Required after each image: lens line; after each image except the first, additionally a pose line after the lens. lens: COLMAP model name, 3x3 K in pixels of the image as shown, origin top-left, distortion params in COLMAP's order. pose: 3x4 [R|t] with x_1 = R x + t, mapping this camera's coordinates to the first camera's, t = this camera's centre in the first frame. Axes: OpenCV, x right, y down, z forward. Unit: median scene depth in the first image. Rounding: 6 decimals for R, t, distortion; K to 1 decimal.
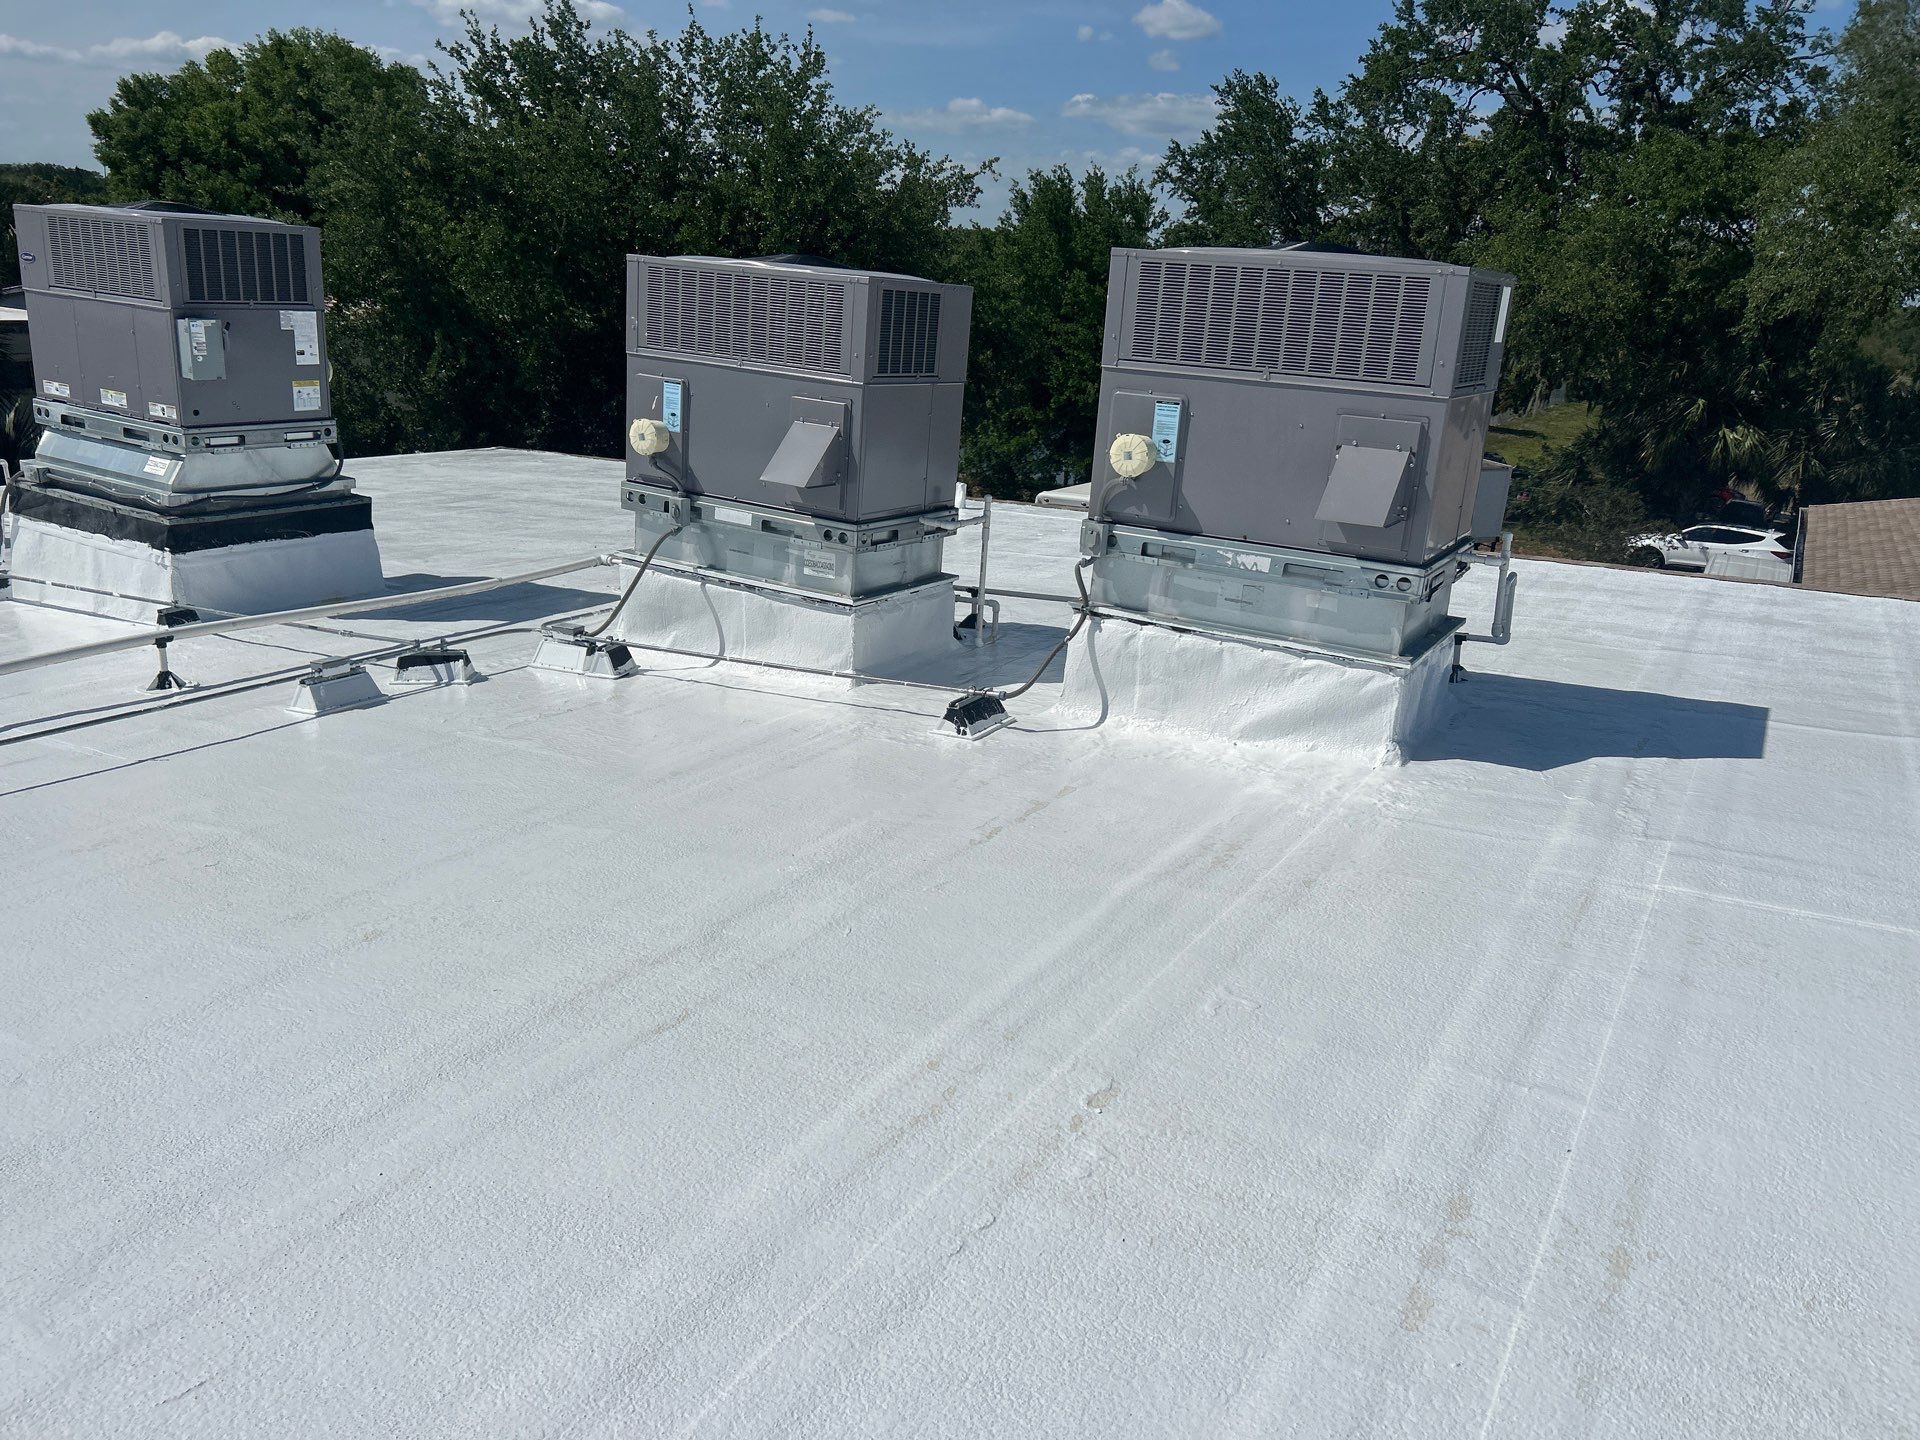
lens RADIAL K [[1419.3, 0, 981.6], [0, 1419.3, 753.2], [0, 0, 1]] dist [0.051020, -0.061101]
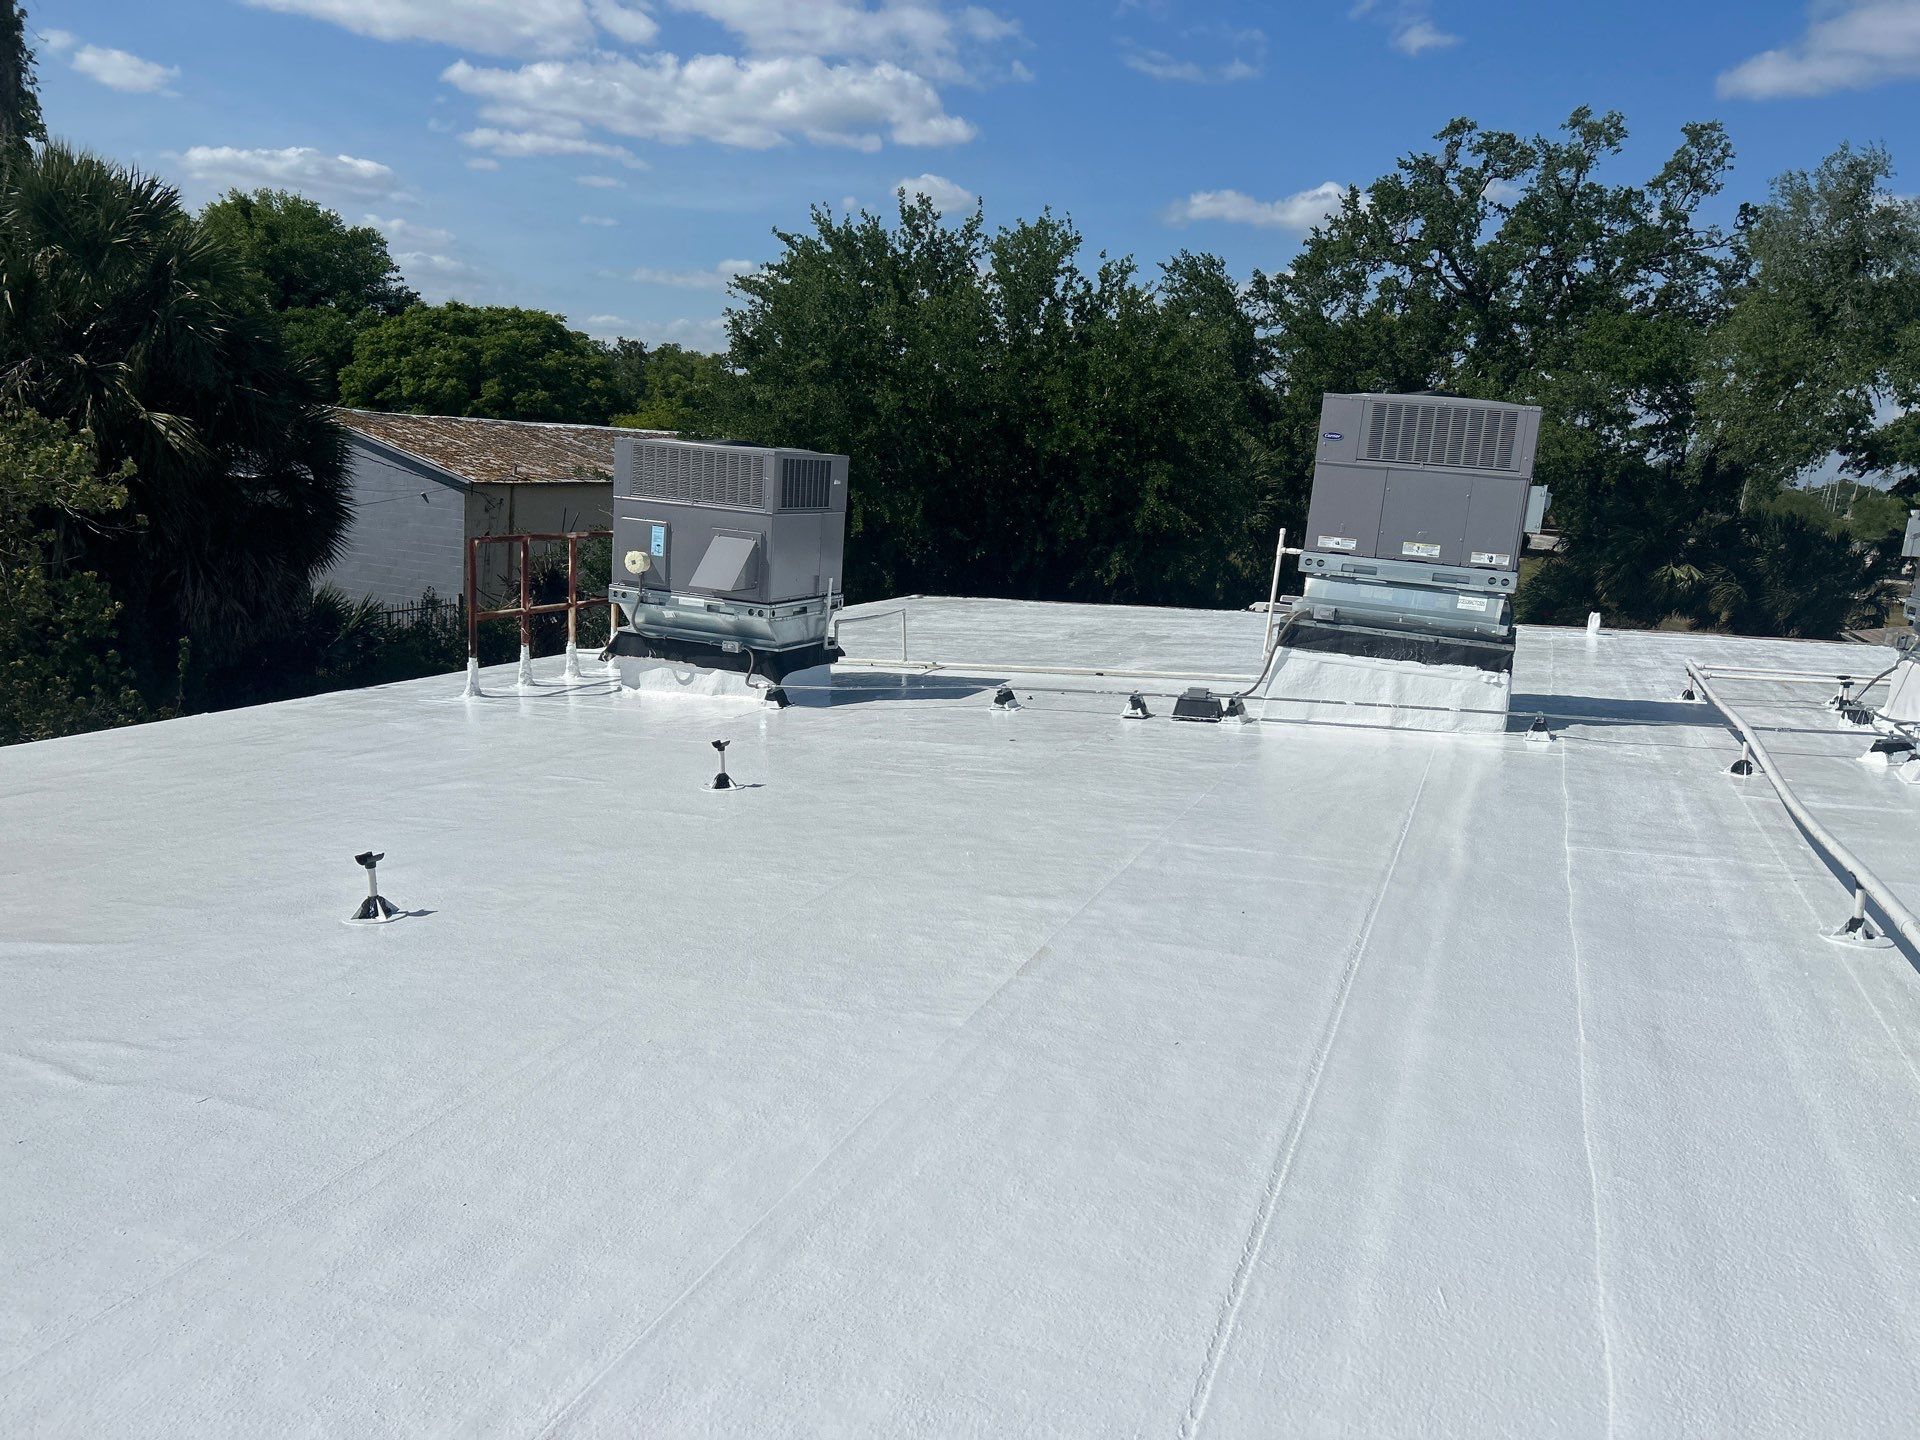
lens RADIAL K [[1440.7, 0, 956.8], [0, 1440.7, 727.6], [0, 0, 1]] dist [0.037075, -0.047534]
pose [[0.989677, -0.026353, 0.140872, -1.131707], [0.042757, 0.992477, -0.114719, 0.024384], [-0.136789, 0.119558, 0.983359, -0.125350]]
